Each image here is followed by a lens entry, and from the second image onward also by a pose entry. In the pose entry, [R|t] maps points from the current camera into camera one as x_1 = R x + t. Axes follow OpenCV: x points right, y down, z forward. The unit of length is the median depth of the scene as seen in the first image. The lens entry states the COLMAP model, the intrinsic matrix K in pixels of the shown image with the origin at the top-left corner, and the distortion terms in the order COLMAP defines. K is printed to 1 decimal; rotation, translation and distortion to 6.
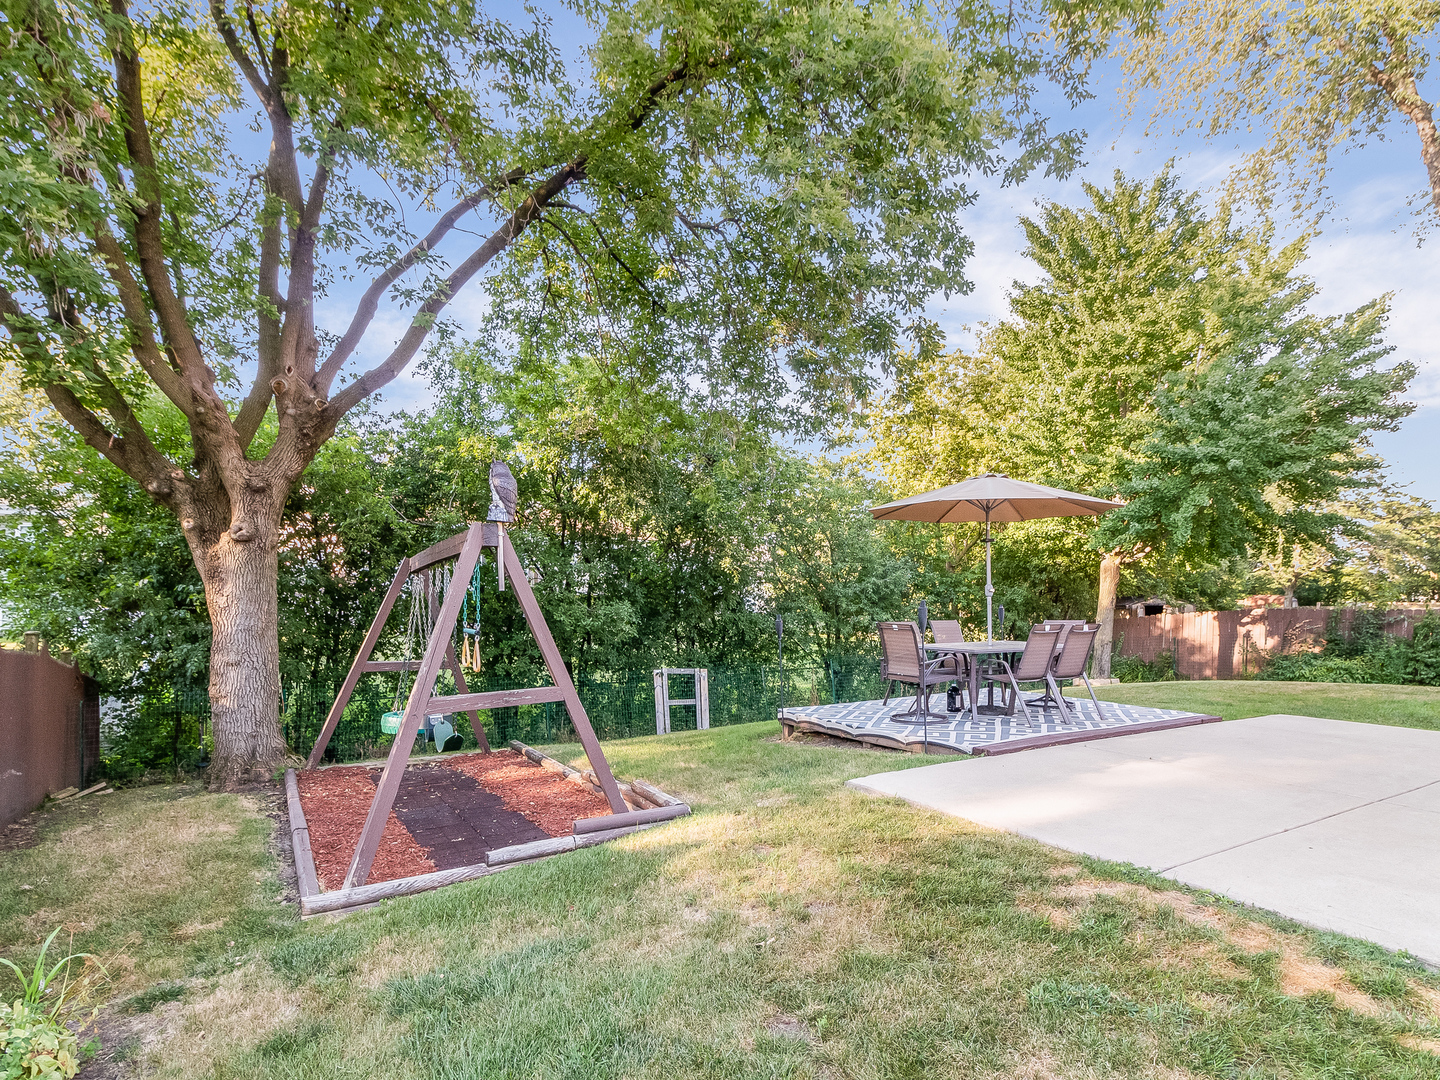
lens RADIAL K [[773.4, 0, 721.7], [0, 773.4, 634.6], [0, 0, 1]] dist [0.001730, 0.001425]
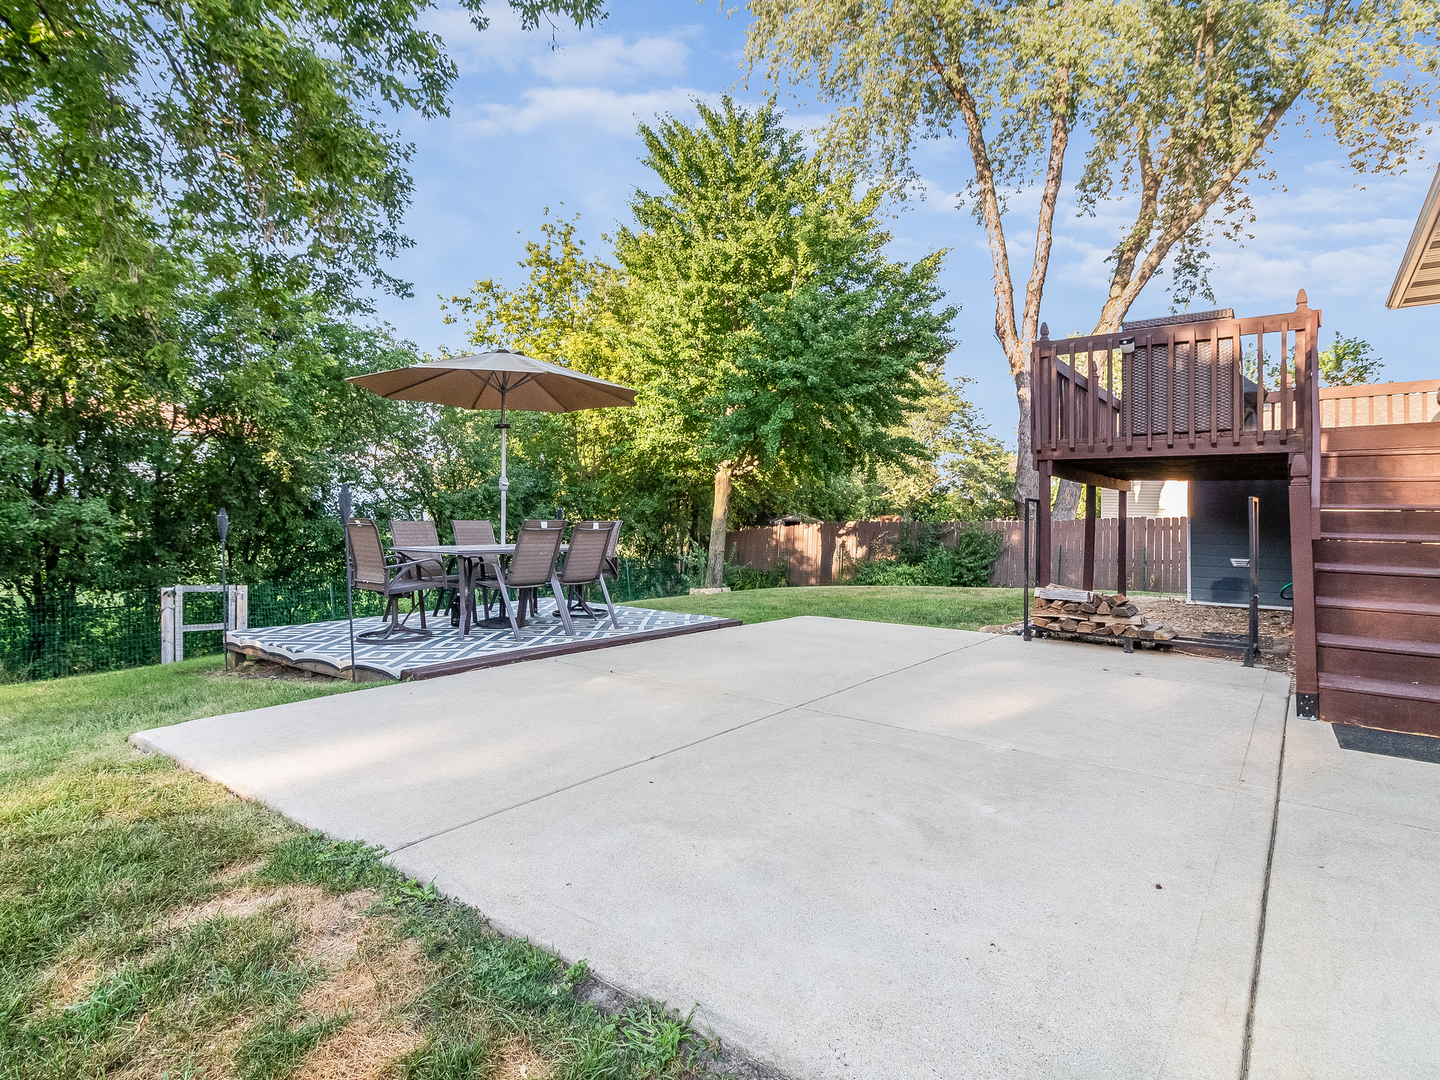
lens RADIAL K [[760.2, 0, 715.7], [0, 760.2, 545.0], [0, 0, 1]] dist [-0.000637, -0.000135]
pose [[0.933278, -0.001858, 0.359150, 0.135916], [0.005899, 0.999931, -0.010155, 0.011174], [-0.359107, 0.011596, 0.933225, 0.066487]]
